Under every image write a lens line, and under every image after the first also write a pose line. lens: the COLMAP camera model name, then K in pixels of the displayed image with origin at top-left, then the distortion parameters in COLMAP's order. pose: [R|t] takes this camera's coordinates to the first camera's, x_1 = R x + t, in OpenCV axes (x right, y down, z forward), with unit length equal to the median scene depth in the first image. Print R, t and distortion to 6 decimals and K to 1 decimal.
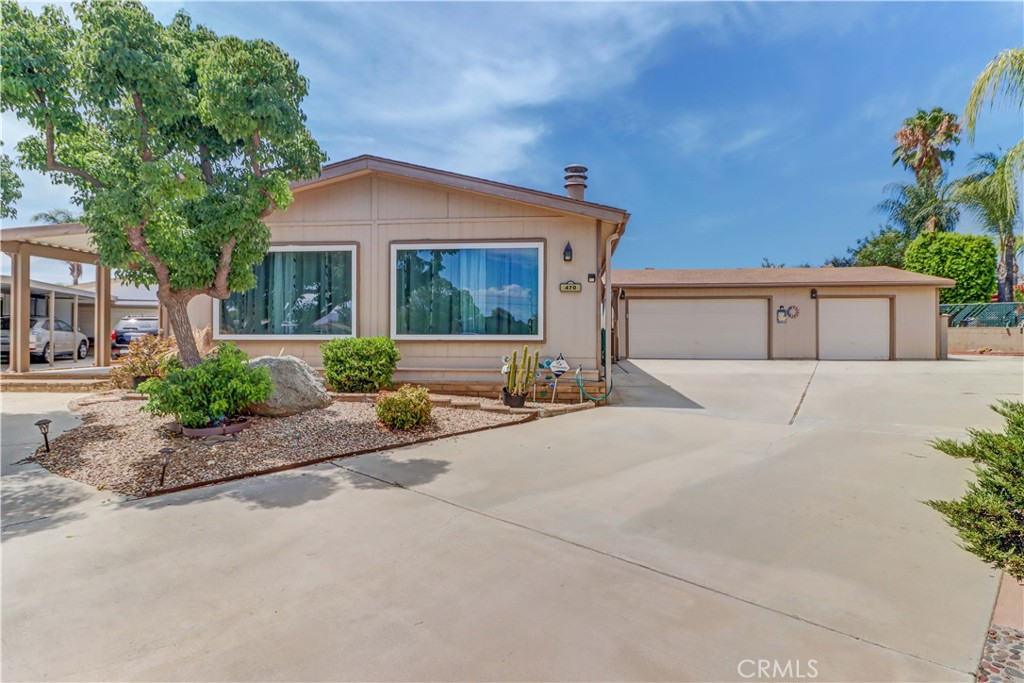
lens RADIAL K [[526.4, 0, 510.7], [0, 526.4, 332.3], [0, 0, 1]] dist [-0.005352, -0.004373]
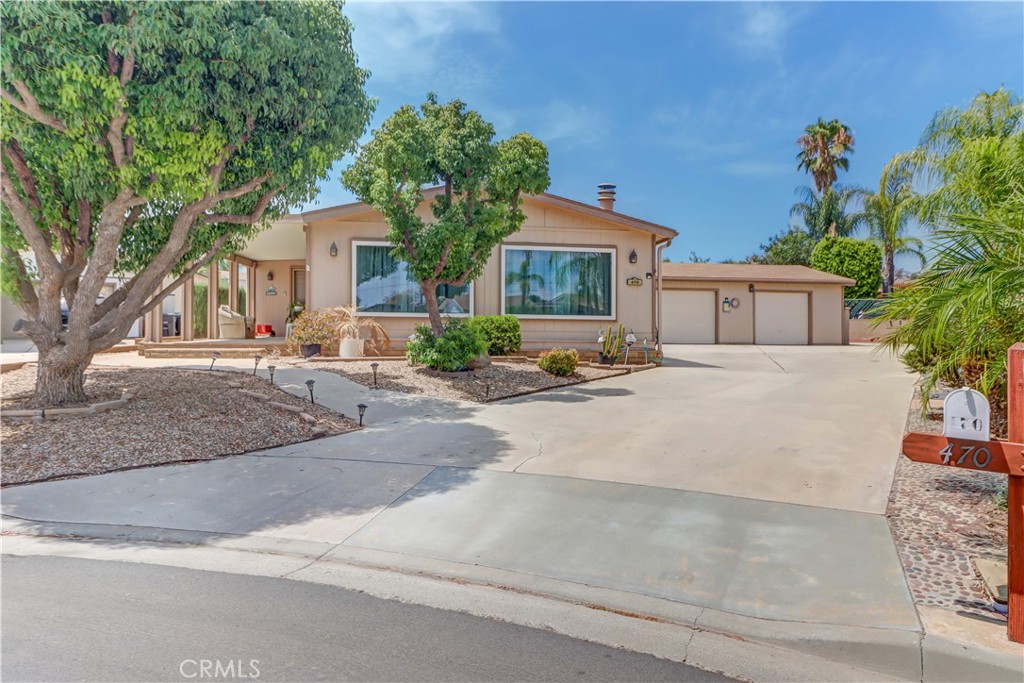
lens RADIAL K [[649.8, 0, 507.4], [0, 649.8, 315.4], [0, 0, 1]] dist [0.008955, -0.001756]
pose [[0.970986, 0.016824, 0.238542, -0.303570], [-0.014159, 0.999817, -0.012881, 0.014352], [-0.238715, 0.009130, 0.971047, -0.285956]]
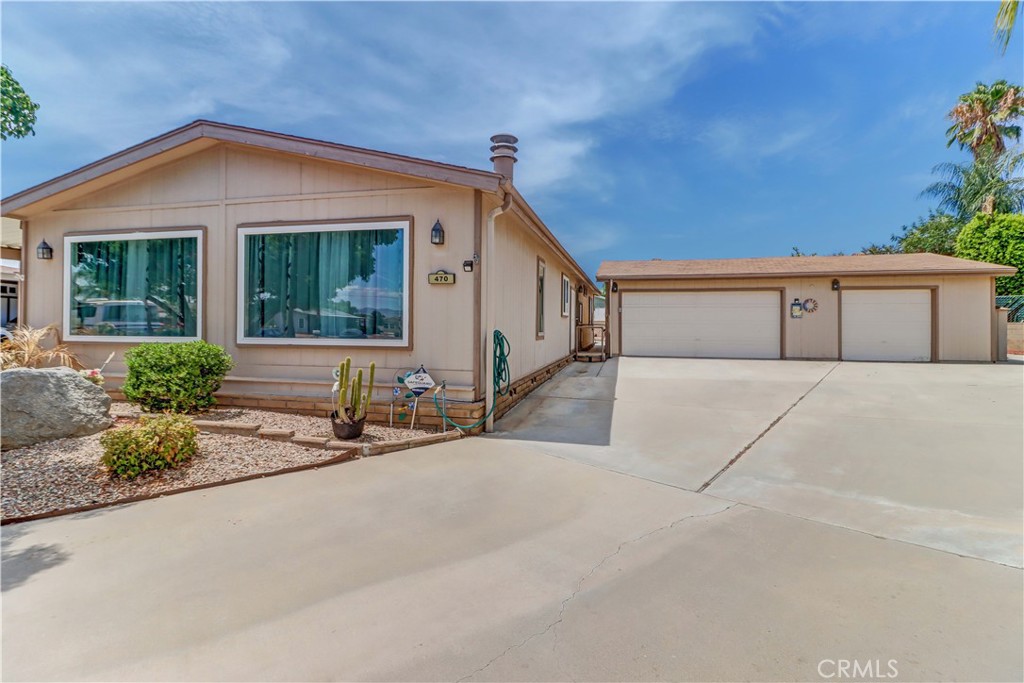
lens RADIAL K [[473.1, 0, 520.3], [0, 473.1, 318.3], [0, 0, 1]] dist [0.004408, -0.004980]
pose [[0.993182, 0.001960, -0.116558, 0.151255], [-0.002735, 0.999975, -0.006487, -0.011142], [0.116542, 0.006762, 0.993163, 0.159418]]
